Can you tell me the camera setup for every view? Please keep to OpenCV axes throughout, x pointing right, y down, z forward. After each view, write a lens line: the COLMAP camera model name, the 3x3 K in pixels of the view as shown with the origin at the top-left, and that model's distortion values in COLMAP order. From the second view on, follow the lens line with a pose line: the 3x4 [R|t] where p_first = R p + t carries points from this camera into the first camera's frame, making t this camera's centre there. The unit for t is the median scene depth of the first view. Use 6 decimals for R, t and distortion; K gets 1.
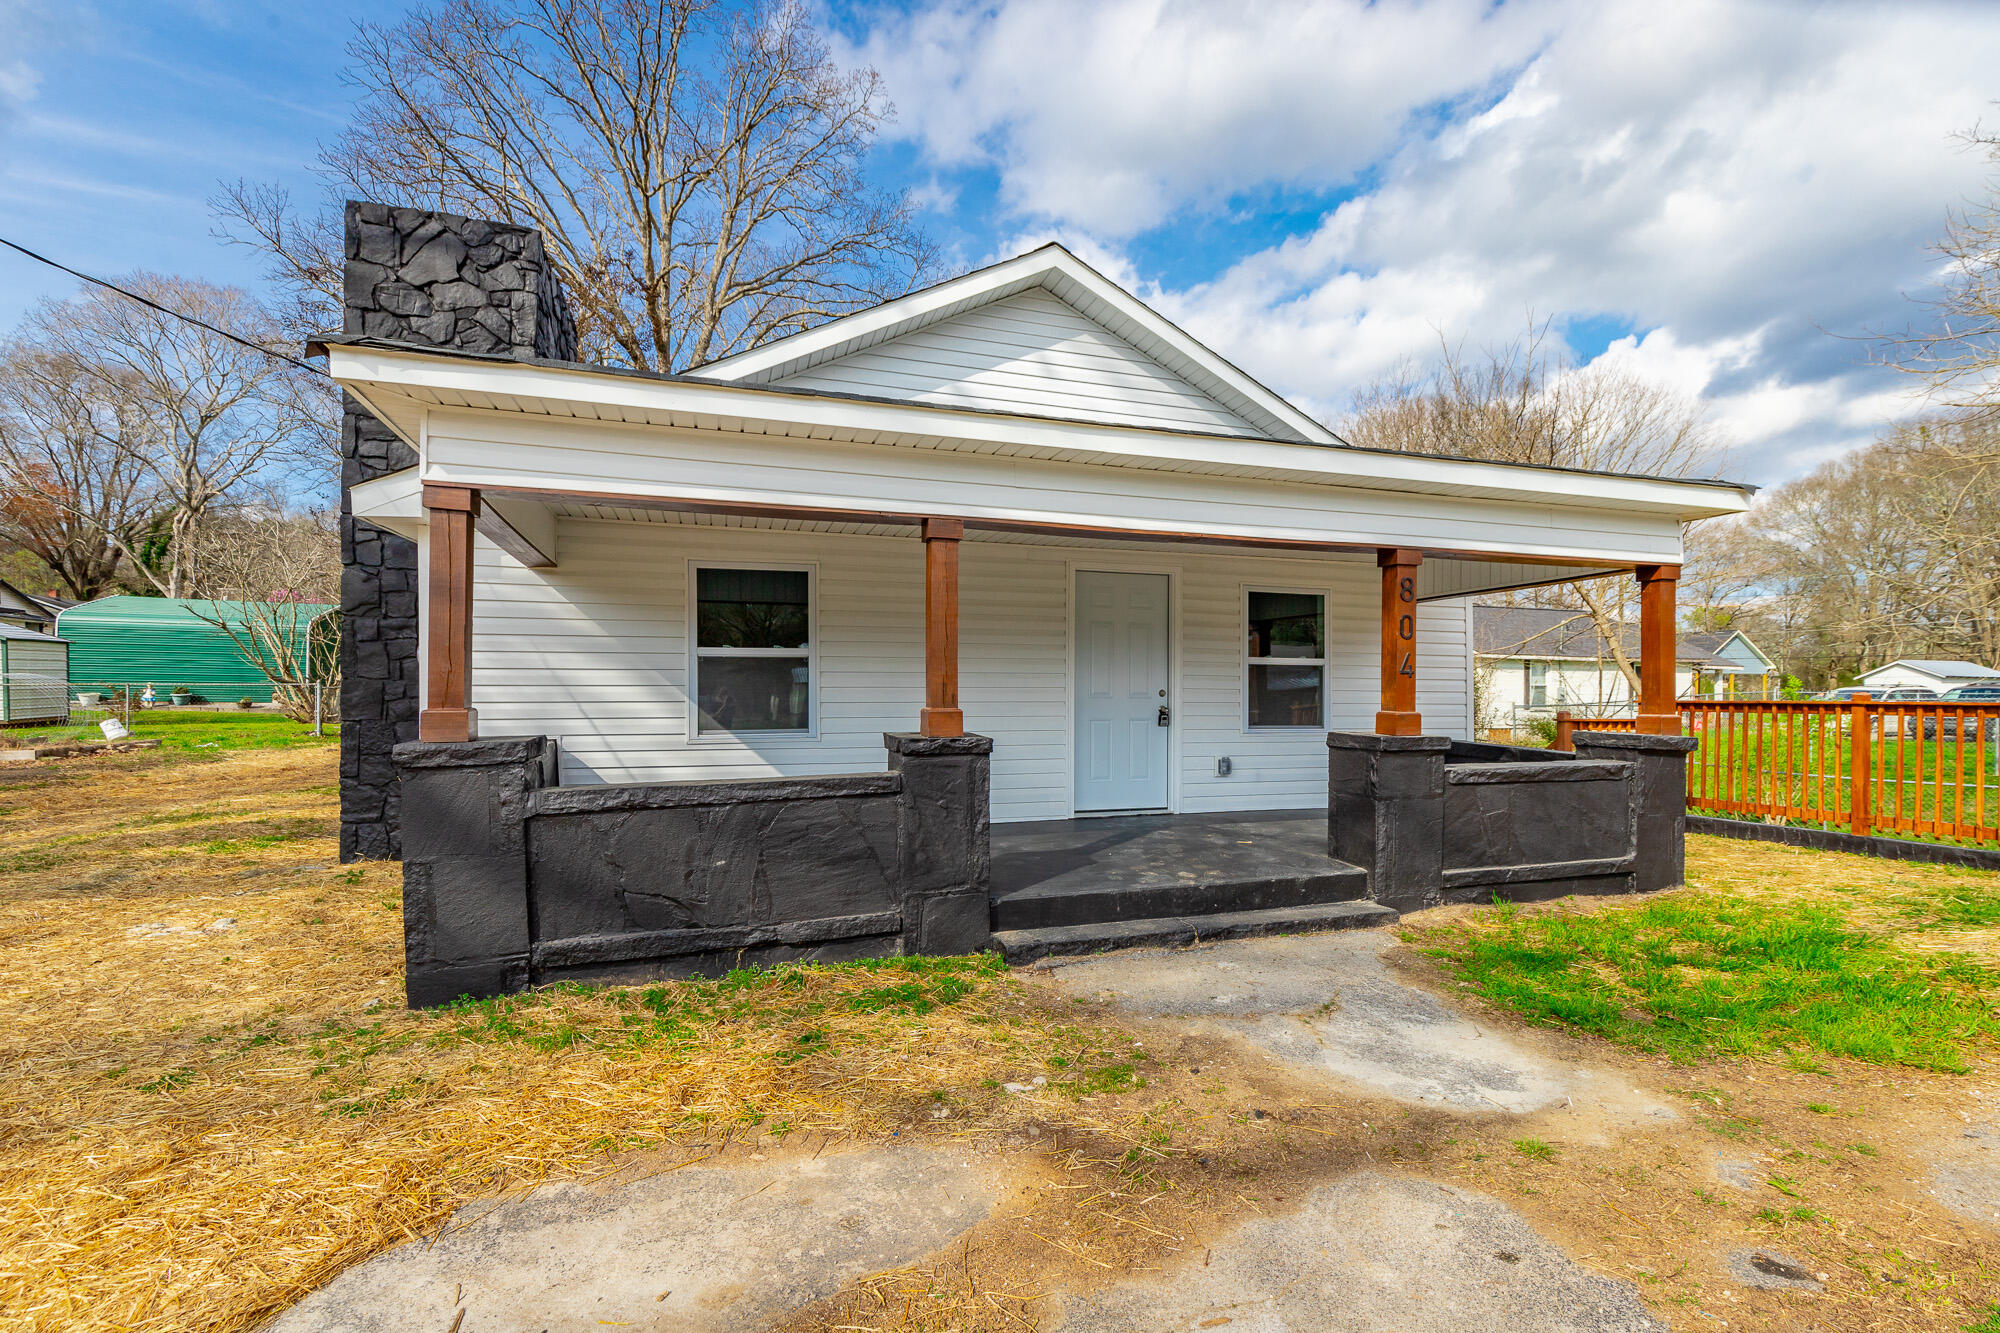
lens RADIAL K [[912.8, 0, 1005.9], [0, 912.8, 687.2], [0, 0, 1]] dist [0.009004, -0.000506]
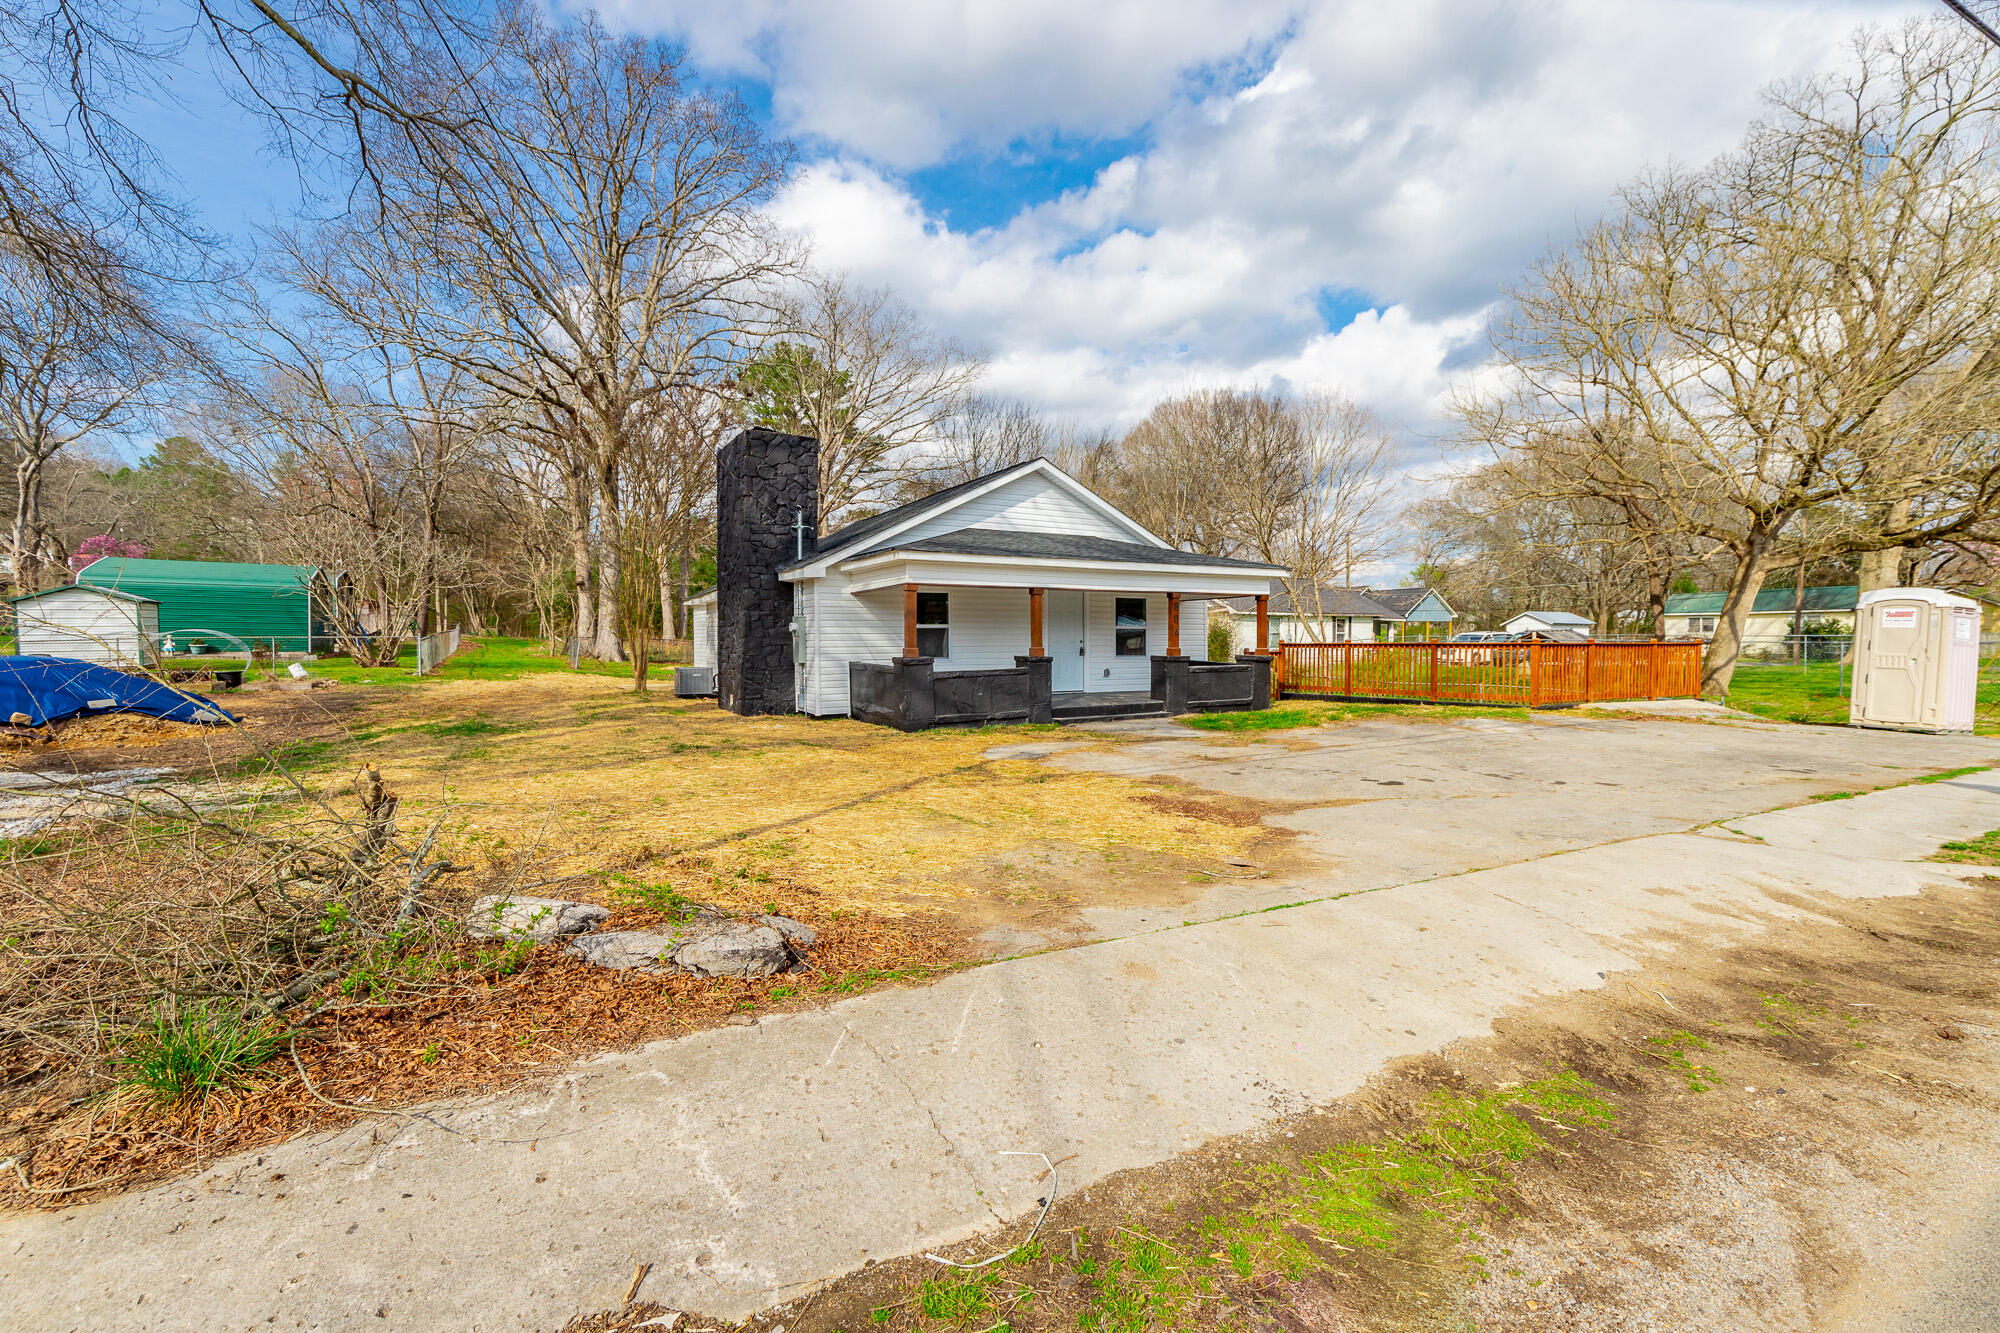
lens RADIAL K [[903.8, 0, 1000.3], [0, 903.8, 655.8], [0, 0, 1]] dist [0.009292, 0.000011]
pose [[0.978446, -0.008795, 0.206316, -0.686874], [0.003546, 0.999661, 0.025798, -0.023697], [-0.206473, -0.024510, 0.978145, -1.659743]]
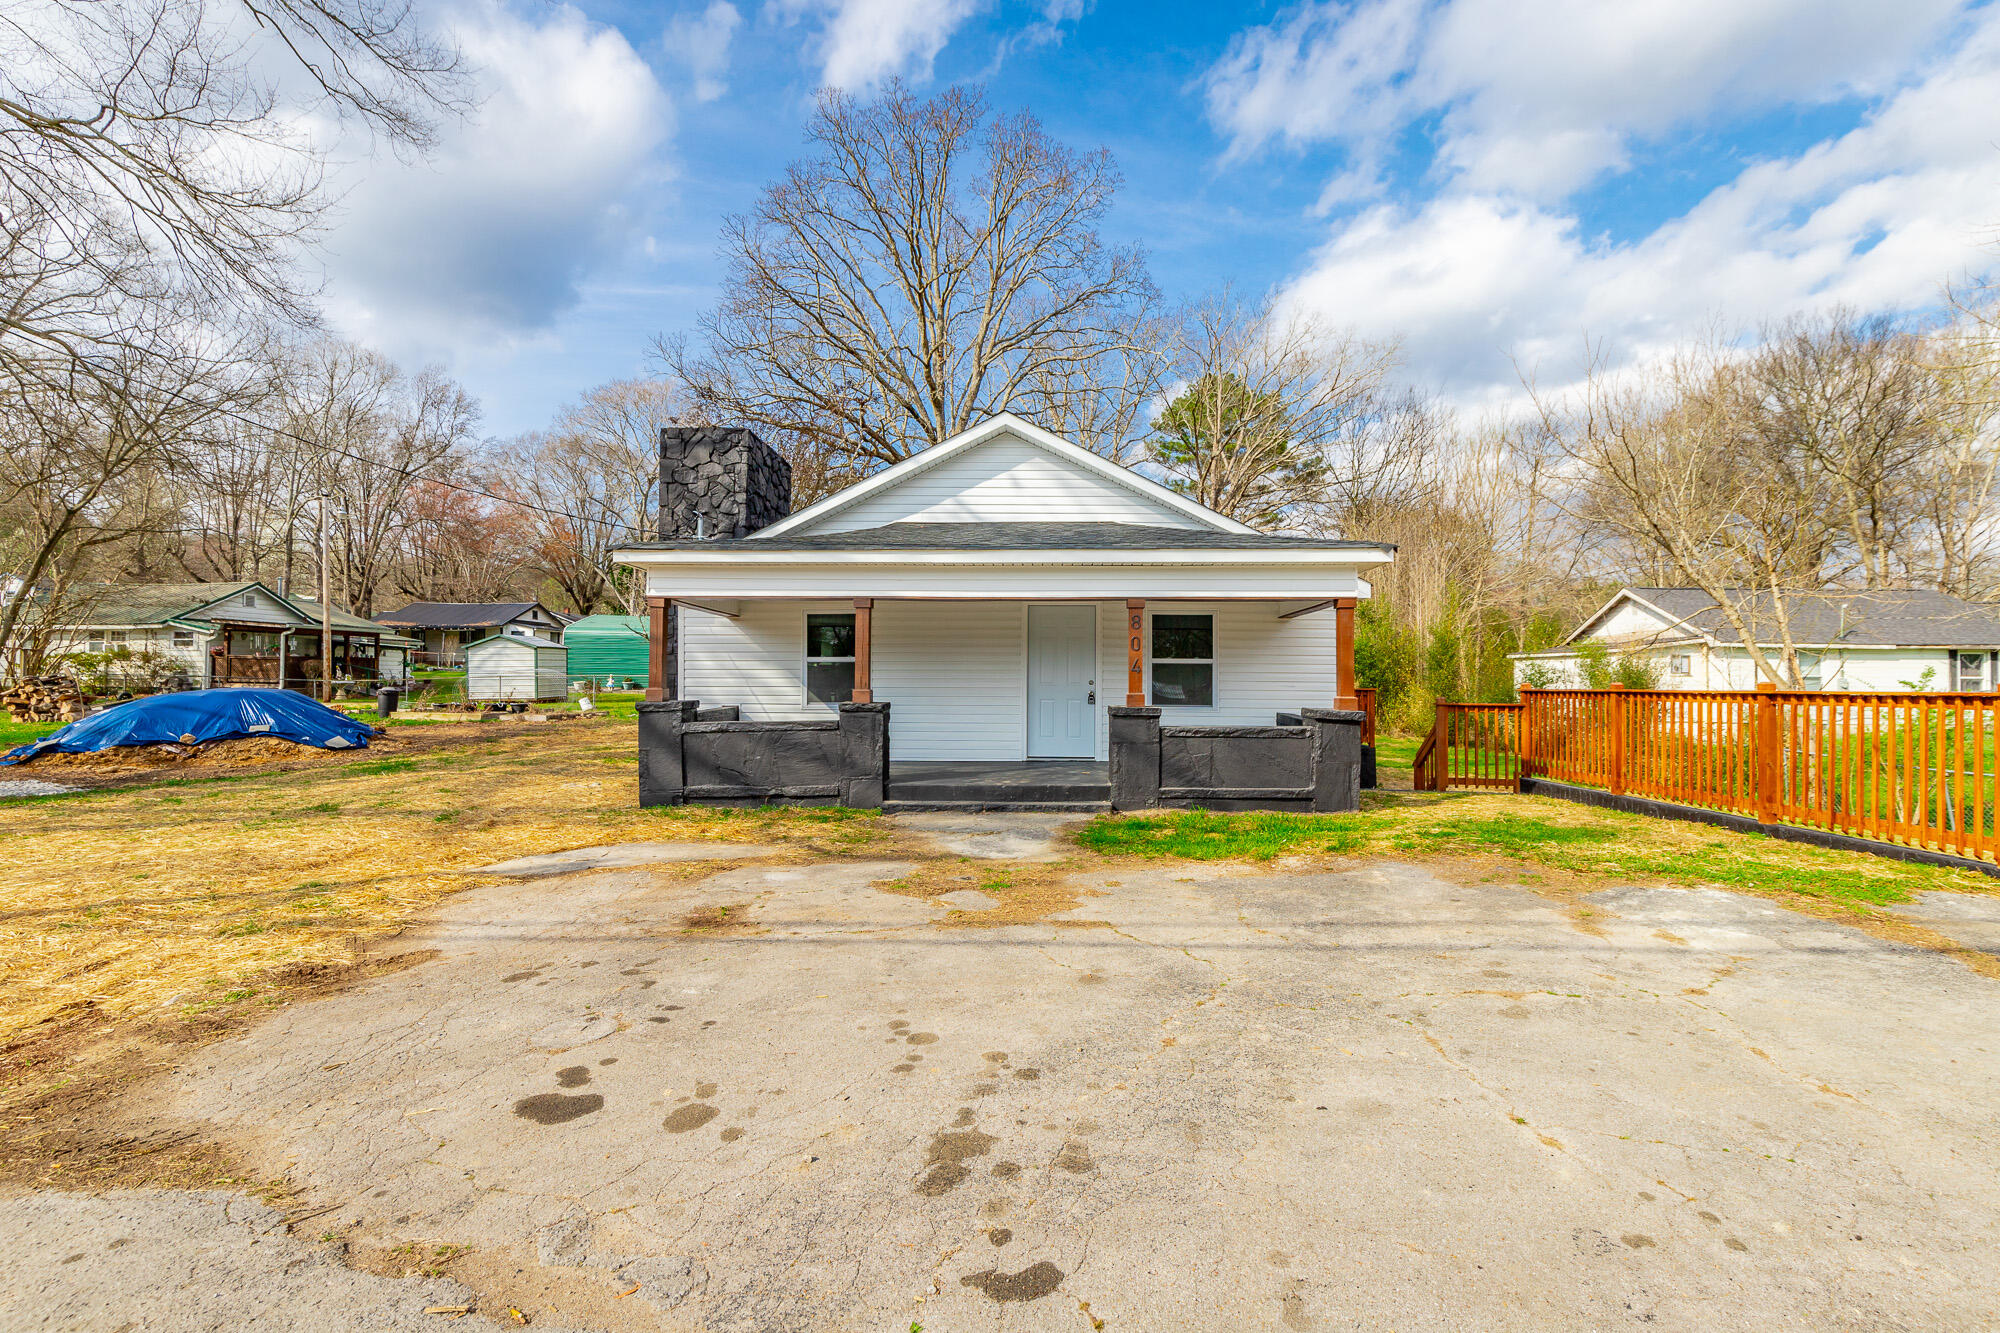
lens RADIAL K [[903.8, 0, 1000.3], [0, 903.8, 655.8], [0, 0, 1]] dist [0.009292, 0.000011]
pose [[0.936306, -0.008732, -0.351077, 0.760497], [0.000603, 0.999729, -0.023259, -0.004235], [0.351185, 0.021566, 0.936058, -0.649617]]
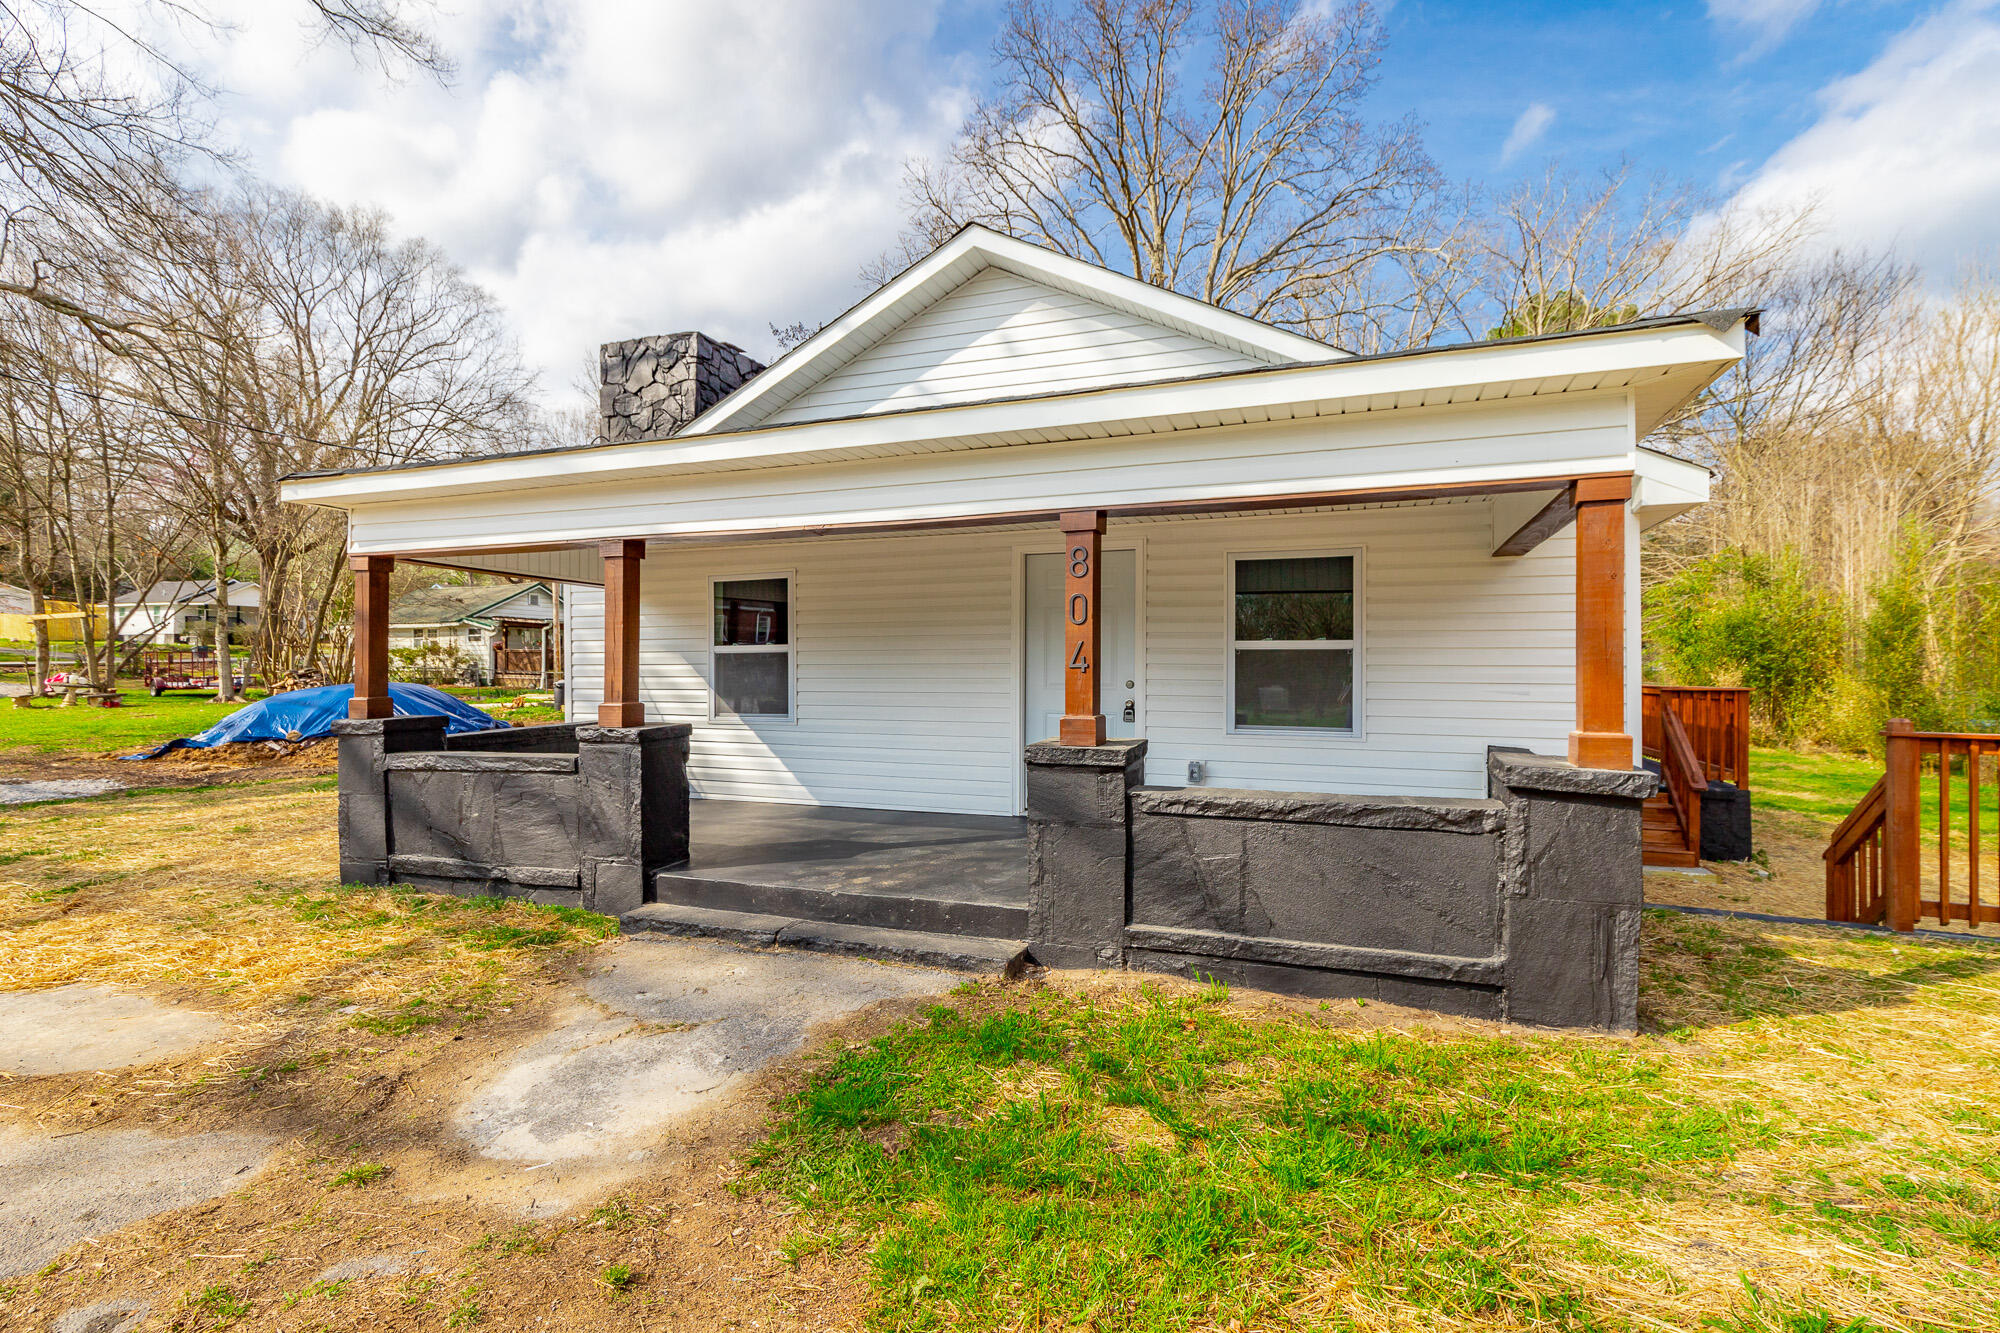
lens RADIAL K [[903.9, 0, 1007.6], [0, 903.9, 661.6], [0, 0, 1]] dist [0.006145, -0.000142]
pose [[0.781208, -0.006801, -0.624234, 0.841920], [0.006143, 0.999976, -0.003207, -0.017719], [0.624241, -0.001329, 0.781231, 0.330673]]
